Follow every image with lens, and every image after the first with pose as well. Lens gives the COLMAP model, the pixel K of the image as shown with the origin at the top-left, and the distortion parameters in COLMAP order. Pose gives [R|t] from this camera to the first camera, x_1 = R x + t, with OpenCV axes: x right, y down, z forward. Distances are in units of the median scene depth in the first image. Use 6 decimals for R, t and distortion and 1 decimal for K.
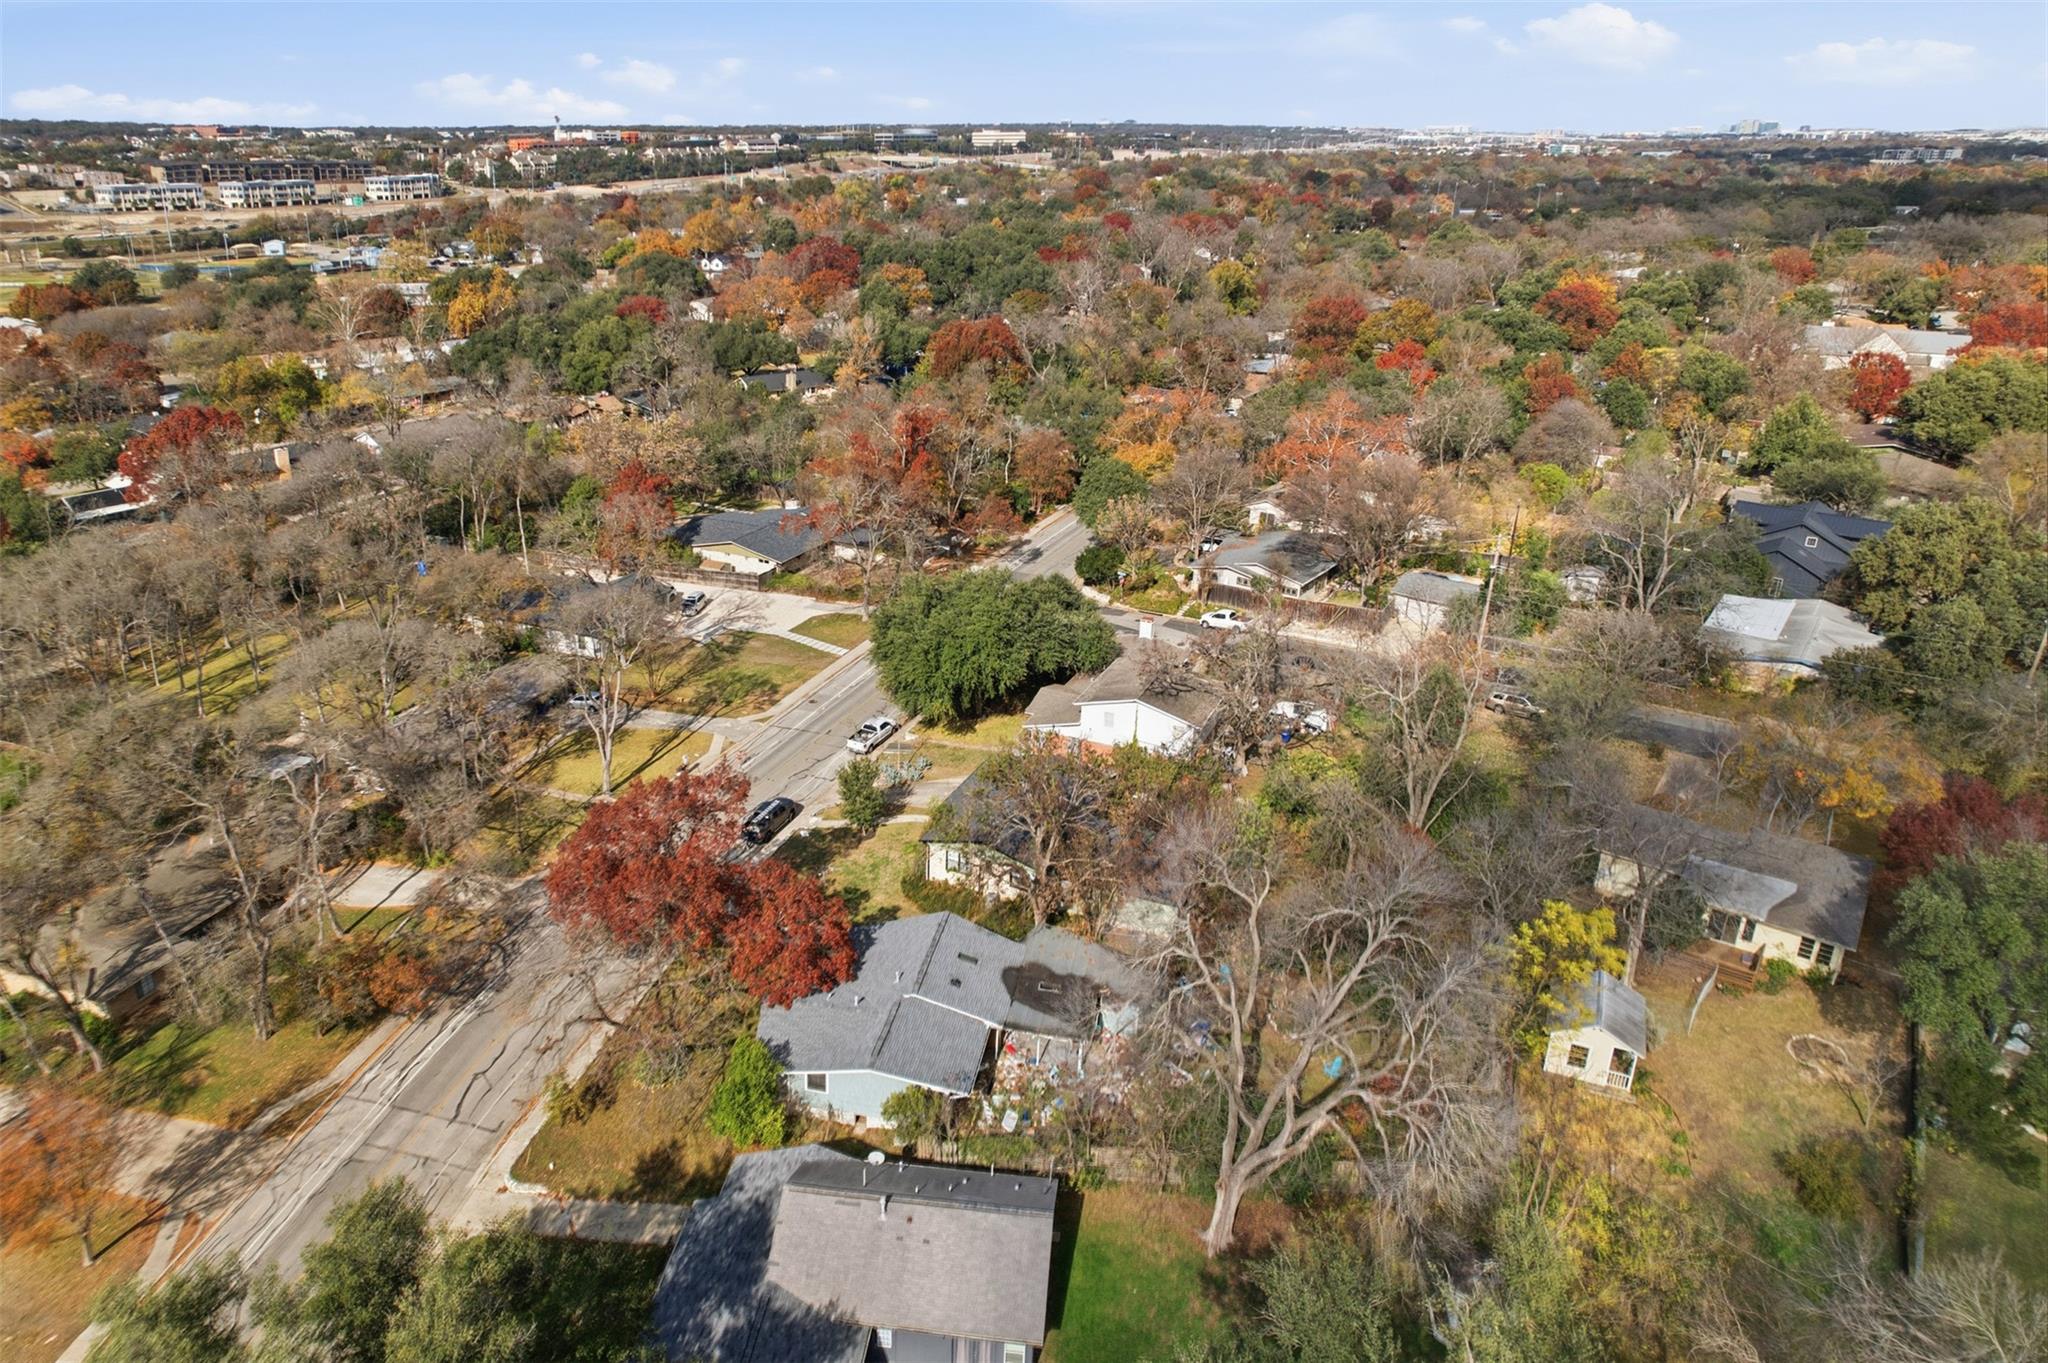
lens RADIAL K [[1270.5, 0, 1014.8], [0, 1270.5, 674.2], [0, 0, 1]] dist [-0.060864, 0.052942]
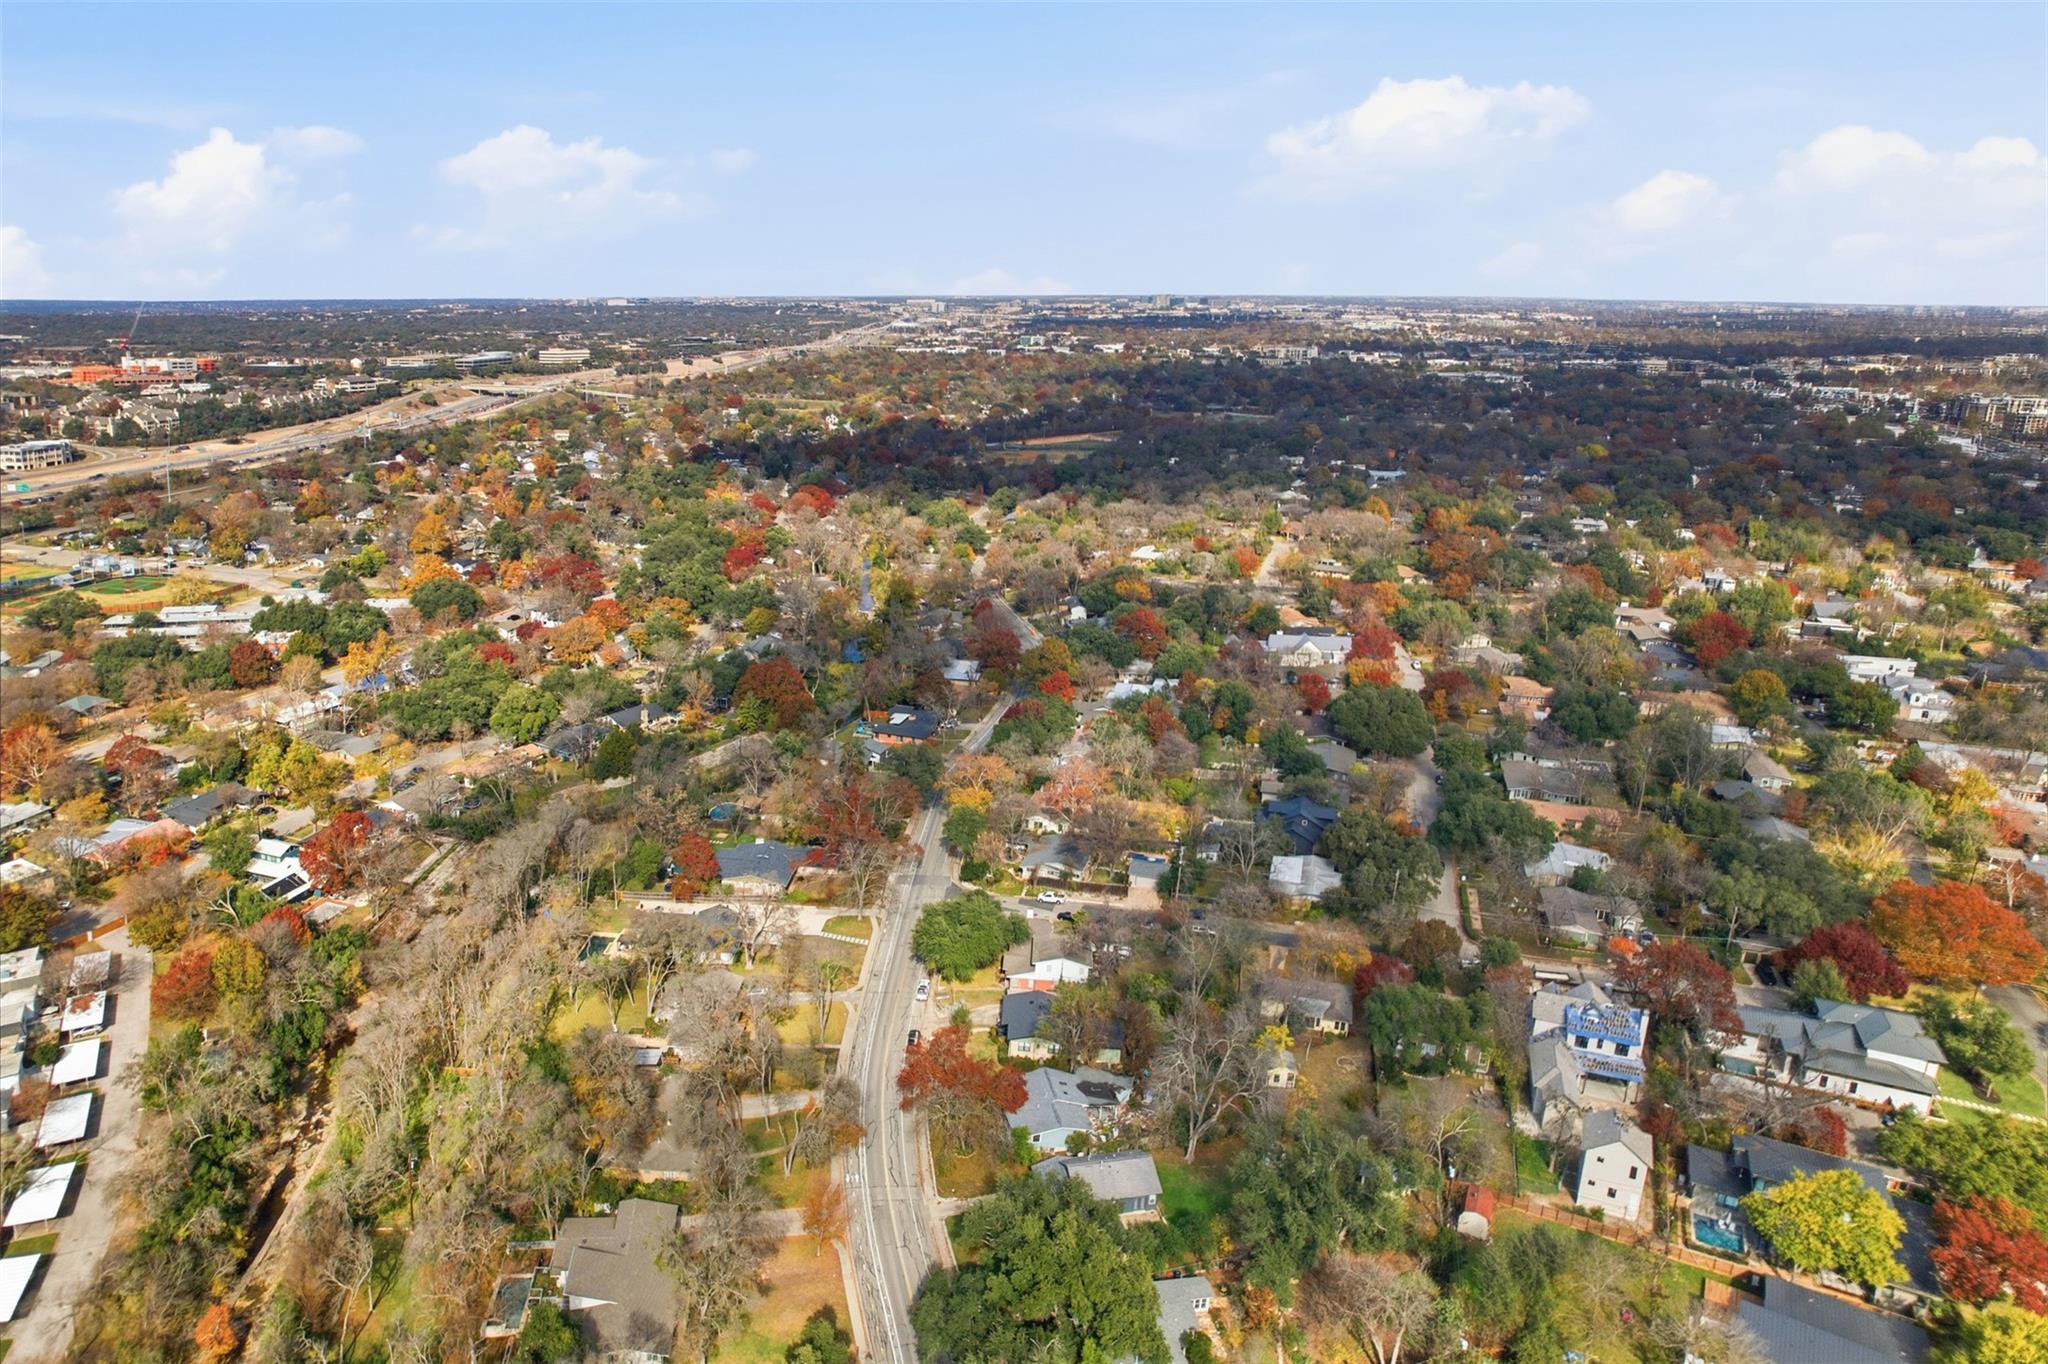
lens RADIAL K [[1279.7, 0, 927.3], [0, 1279.7, 552.2], [0, 0, 1]] dist [-0.068991, 0.056823]
pose [[0.950542, -0.055835, 0.305536, -0.588351], [0.114561, 0.977376, -0.177799, -0.234662], [-0.288697, 0.204008, 0.935433, -0.902018]]
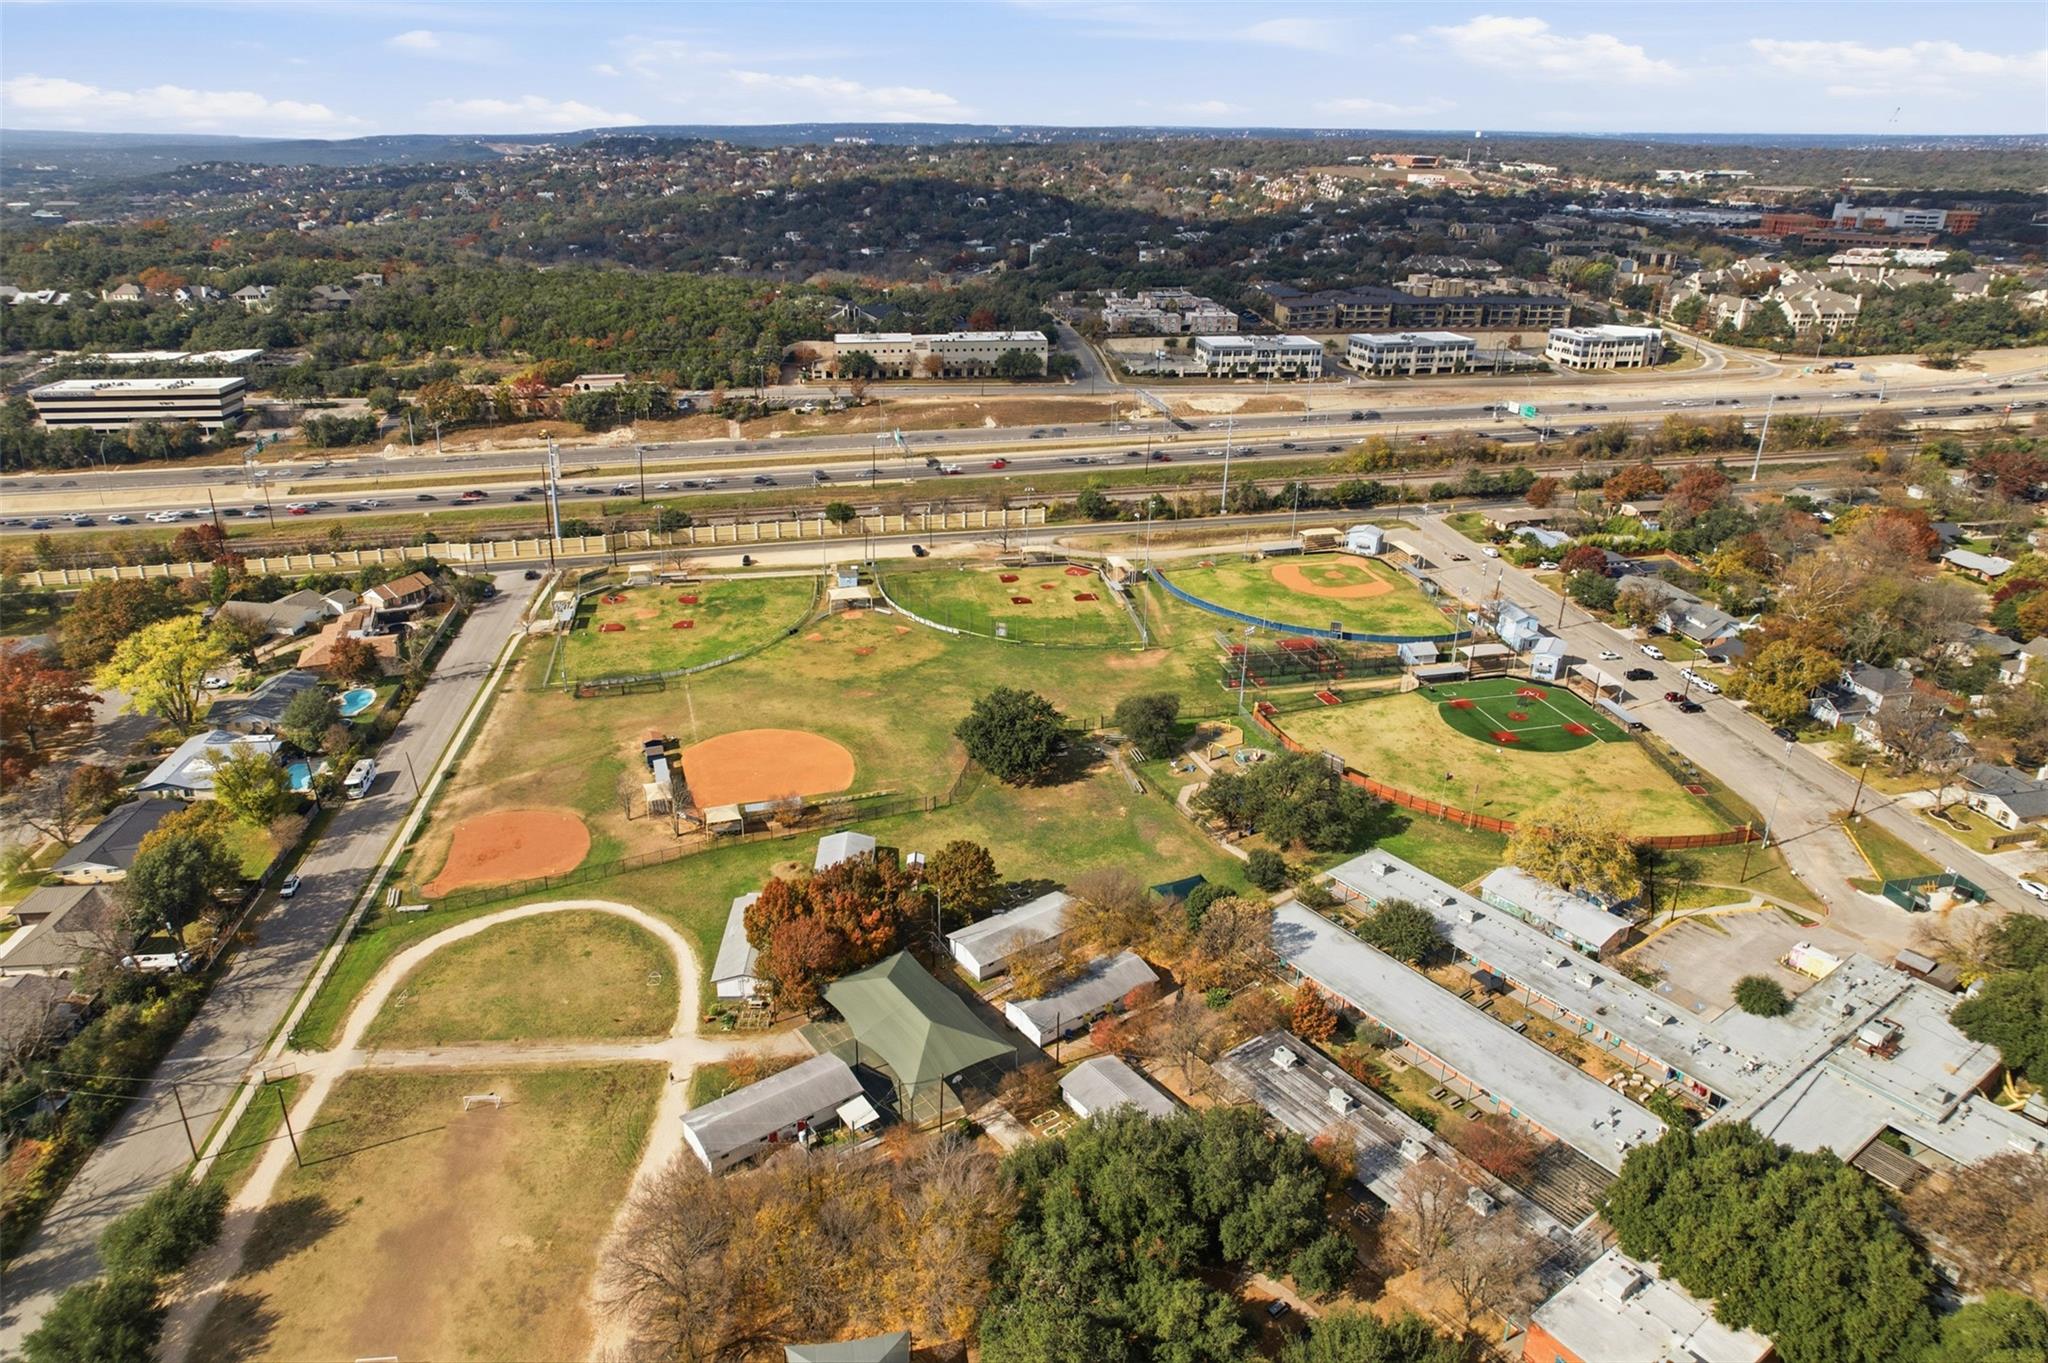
lens RADIAL K [[1370.5, 0, 1024.0], [0, 1370.5, 681.5], [0, 0, 1]] dist [-0.061015, 0.055680]
pose [[0.696736, 0.280931, -0.660028, -1.020205], [-0.288038, 0.952251, 0.101254, -1.142907], [0.656957, 0.119566, 0.744386, 1.654300]]
